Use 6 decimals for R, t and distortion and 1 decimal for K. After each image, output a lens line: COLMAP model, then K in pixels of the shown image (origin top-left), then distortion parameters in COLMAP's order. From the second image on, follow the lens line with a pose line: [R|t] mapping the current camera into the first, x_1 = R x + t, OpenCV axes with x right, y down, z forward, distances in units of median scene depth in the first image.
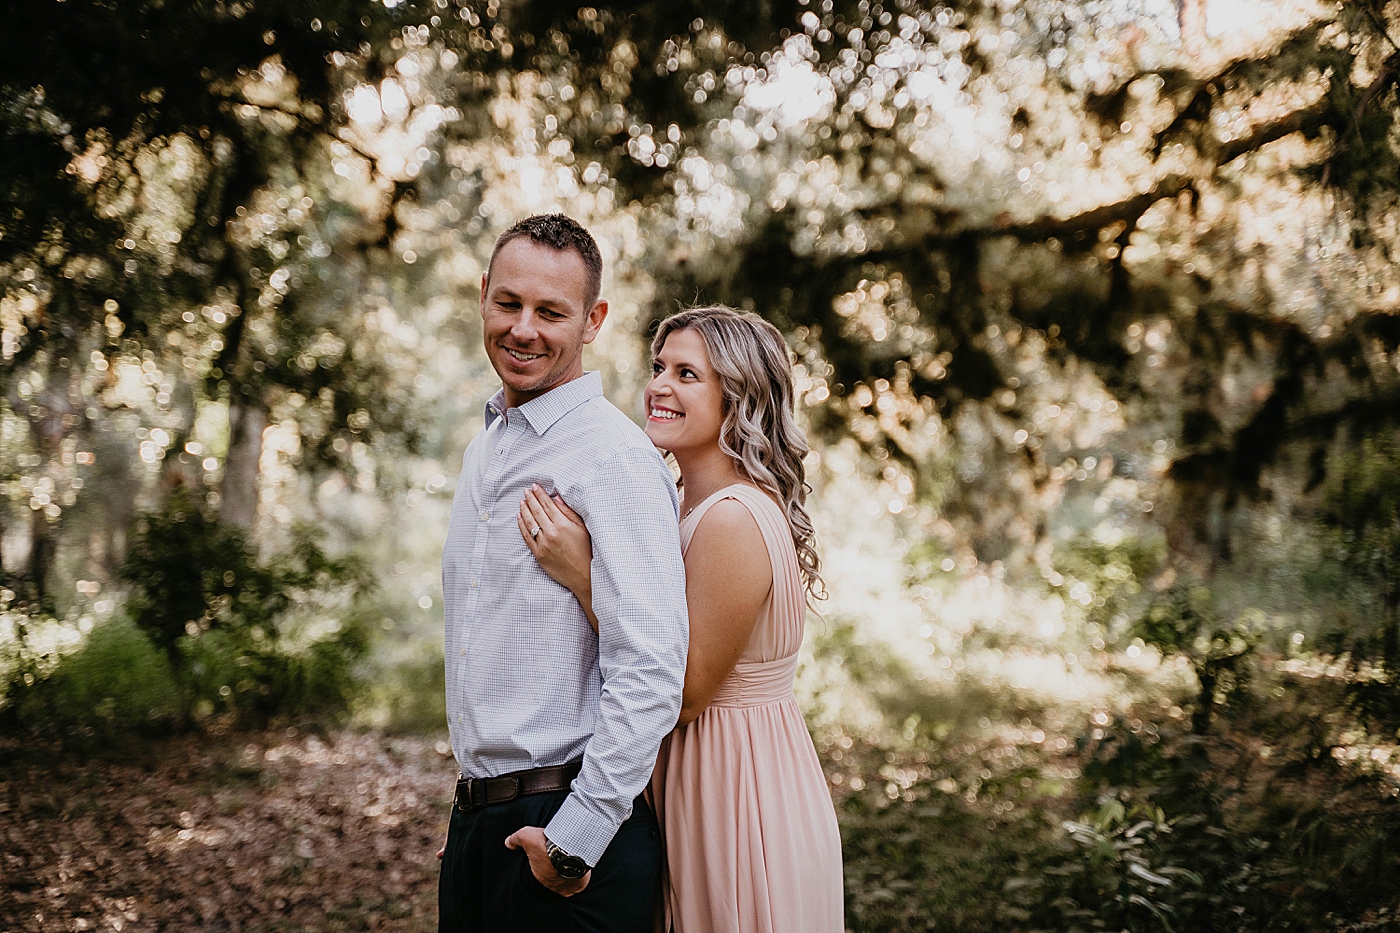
lens RADIAL K [[2587.7, 0, 699.7], [0, 2587.7, 467.0], [0, 0, 1]] dist [0.036220, 0.000000]
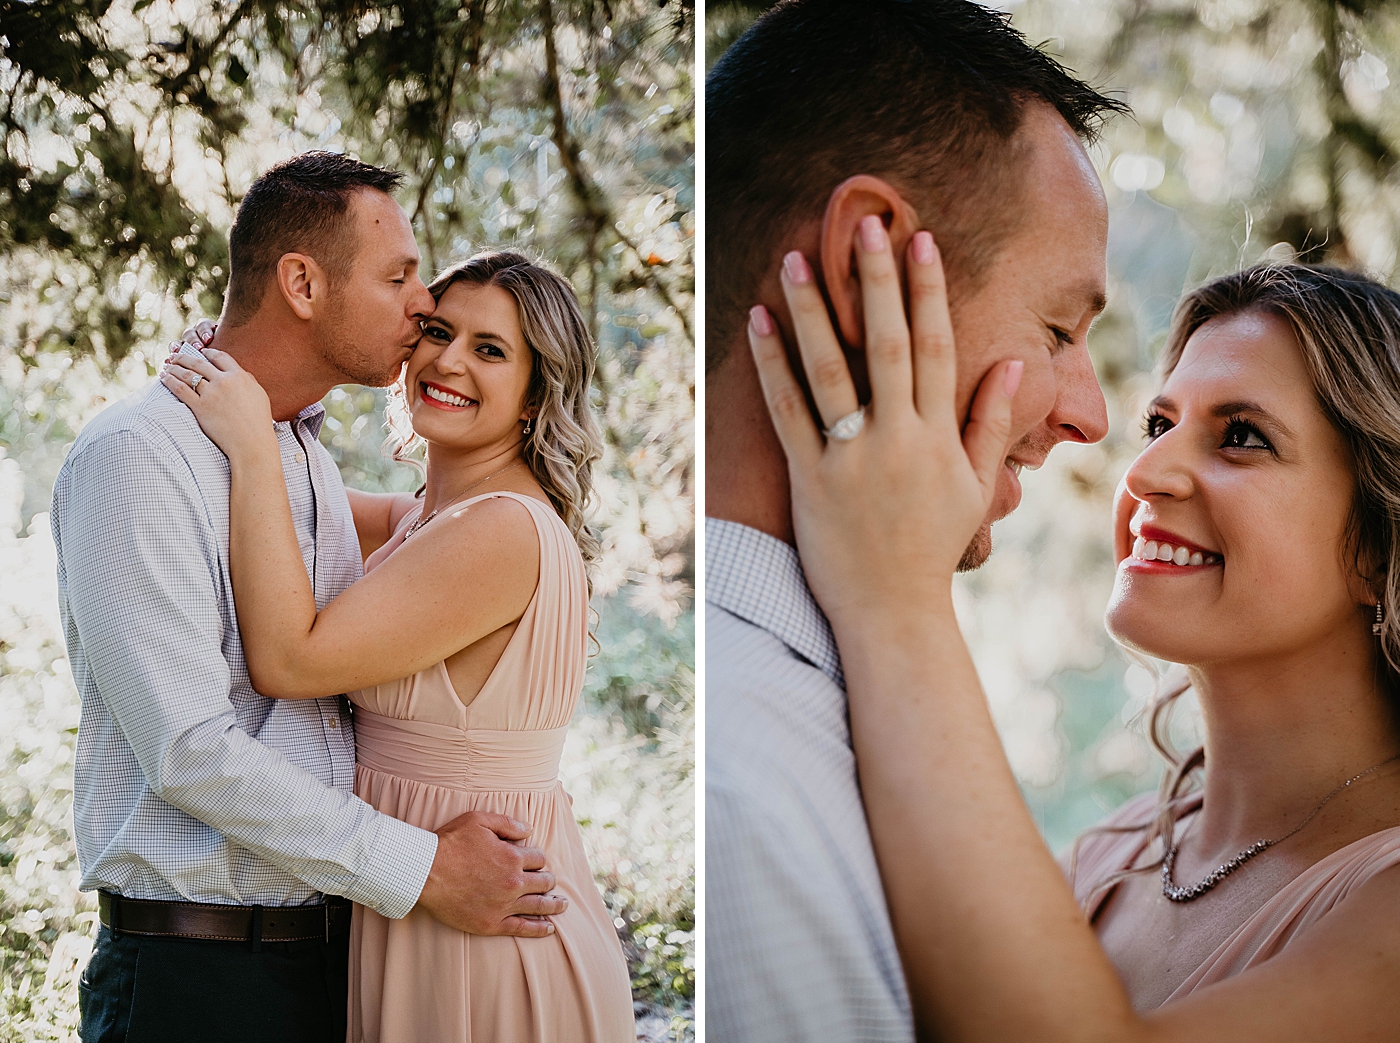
lens RADIAL K [[2840.9, 0, 700.0], [0, 2840.9, 521.7], [0, 0, 1]] dist [-0.026785, 0.000000]
pose [[0.992361, 0.063677, 0.105665, -0.029012], [-0.066251, 0.997581, 0.021028, -0.007468], [-0.104071, -0.027868, 0.994179, 0.172180]]
